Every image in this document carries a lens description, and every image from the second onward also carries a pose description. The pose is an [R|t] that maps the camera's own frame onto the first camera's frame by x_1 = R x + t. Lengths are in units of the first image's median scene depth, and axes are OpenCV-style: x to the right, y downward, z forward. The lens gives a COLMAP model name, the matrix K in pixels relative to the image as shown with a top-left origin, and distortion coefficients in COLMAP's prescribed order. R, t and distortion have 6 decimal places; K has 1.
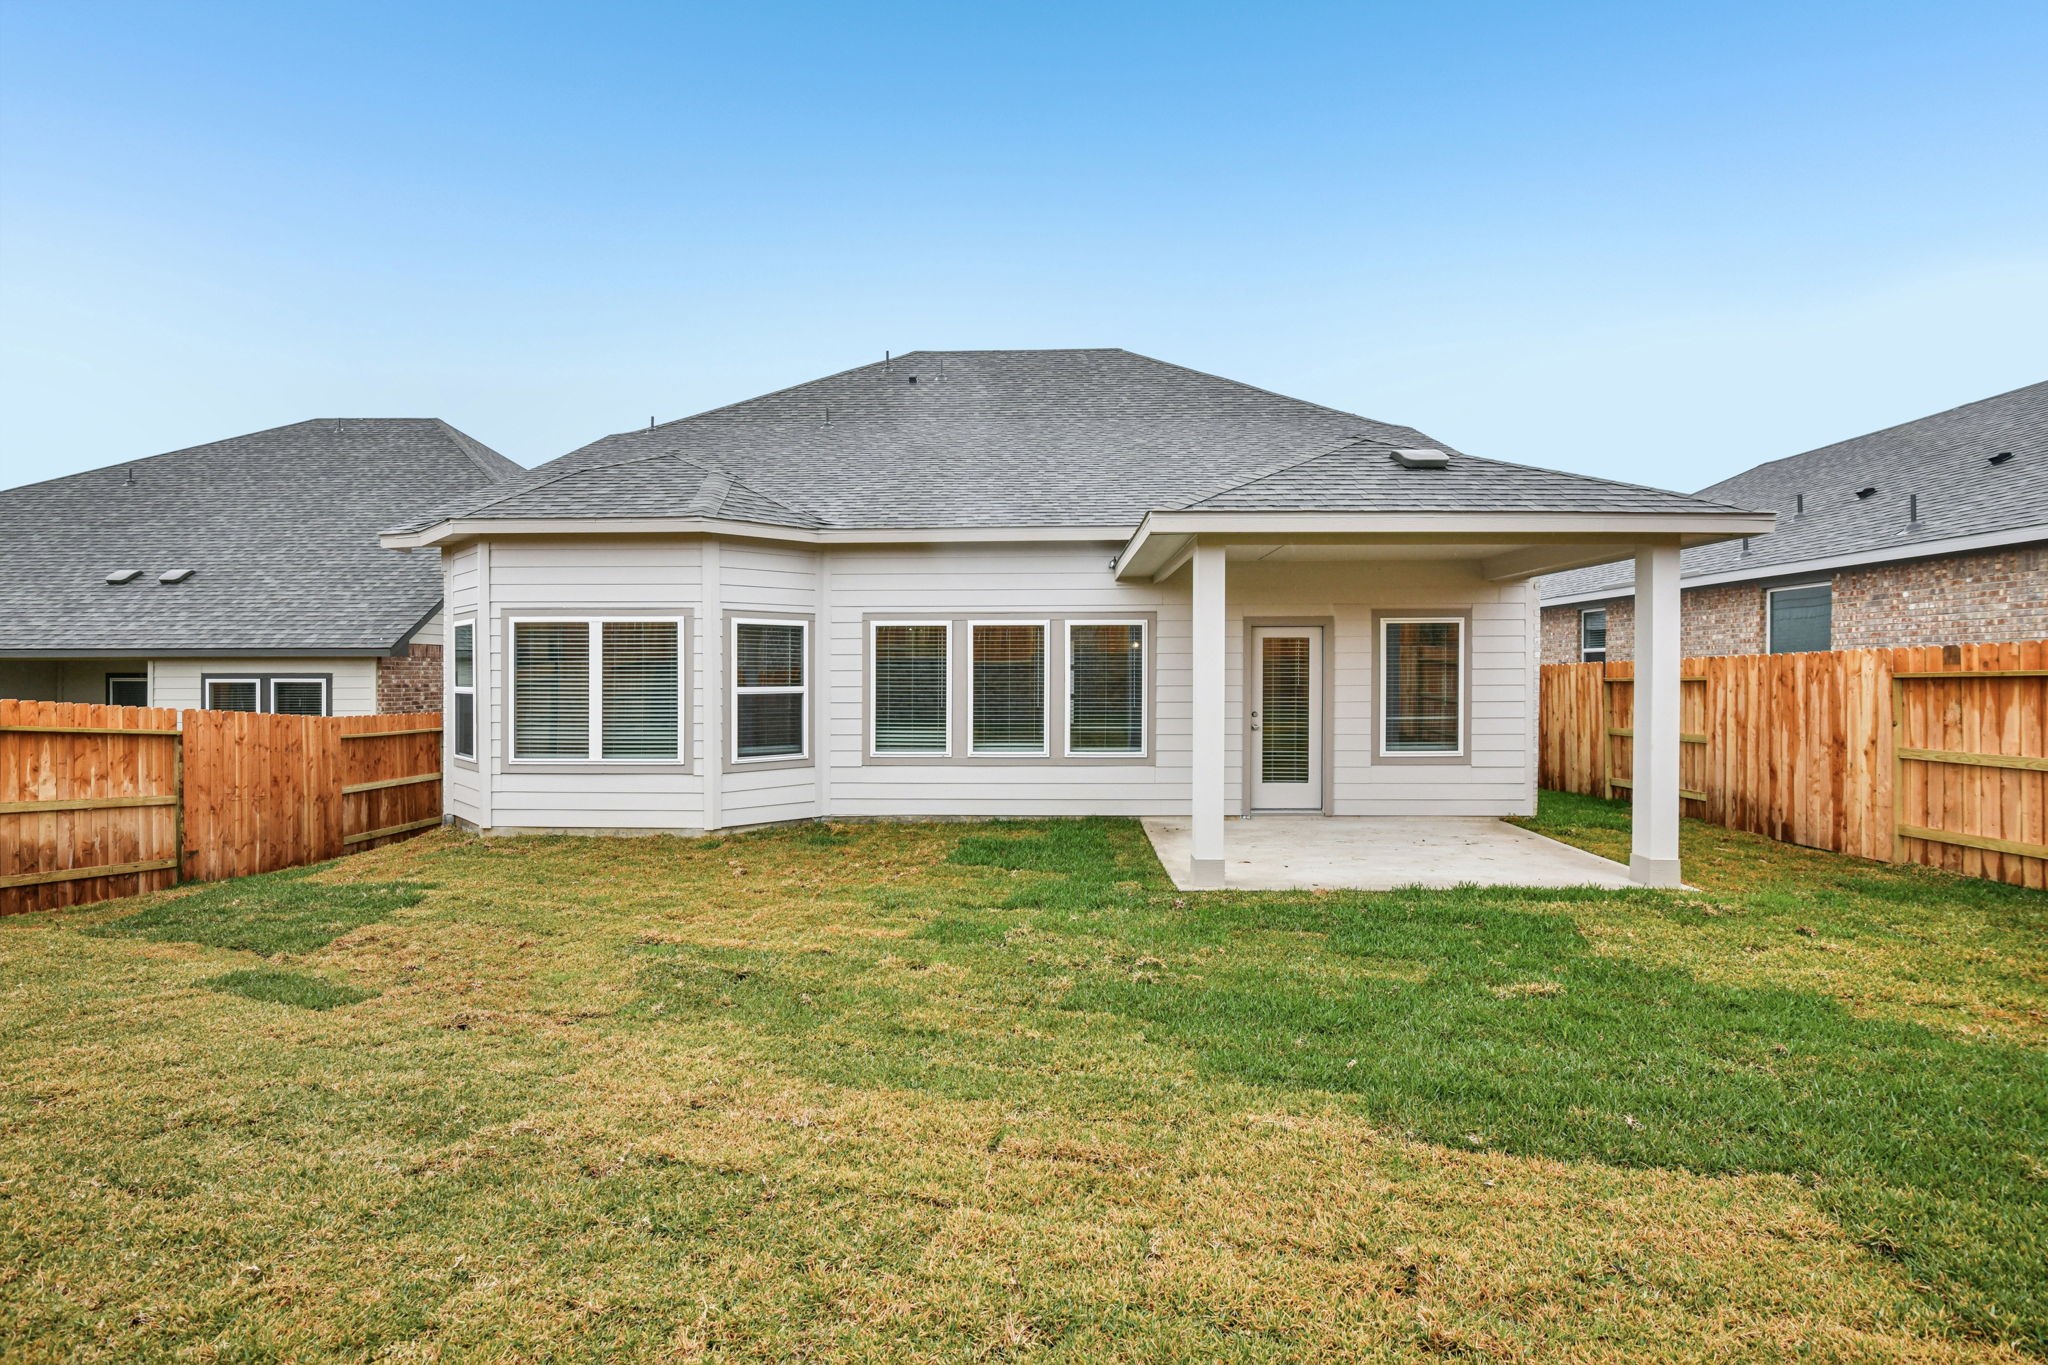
lens RADIAL K [[1082.5, 0, 1025.4], [0, 1082.5, 675.5], [0, 0, 1]] dist [0.000641, 0.000112]
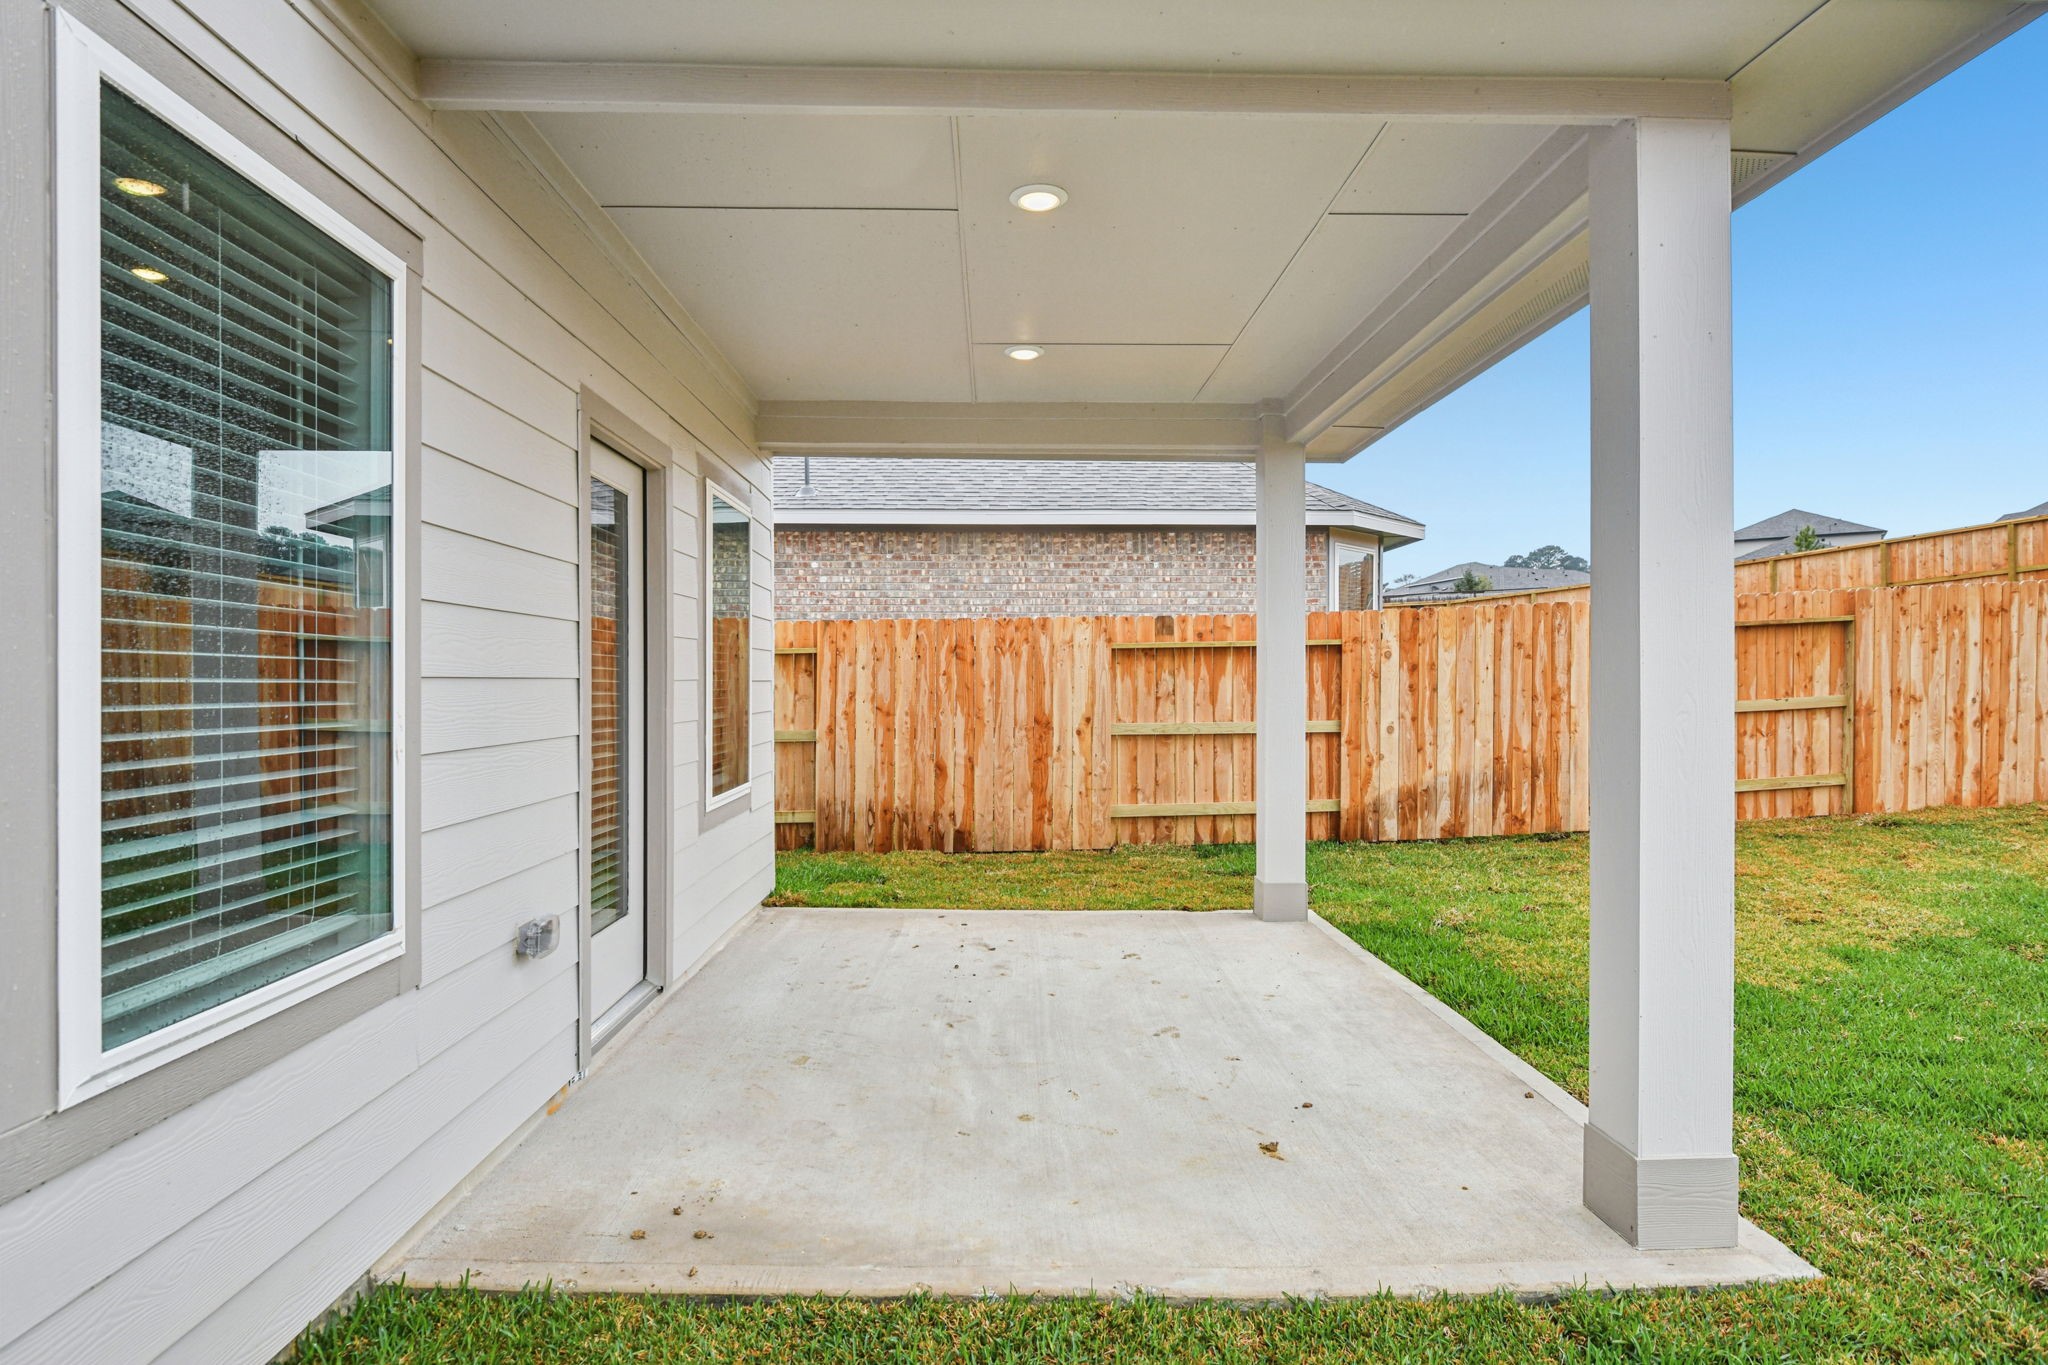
lens RADIAL K [[1082.5, 0, 1025.2], [0, 1082.5, 695.3], [0, 0, 1]] dist [0.000641, 0.000112]
pose [[-0.064343, -0.008246, 0.997894, -0.111350], [0.005683, 0.999947, 0.008630, 0.031516], [-0.997912, 0.006227, -0.064293, 1.064925]]
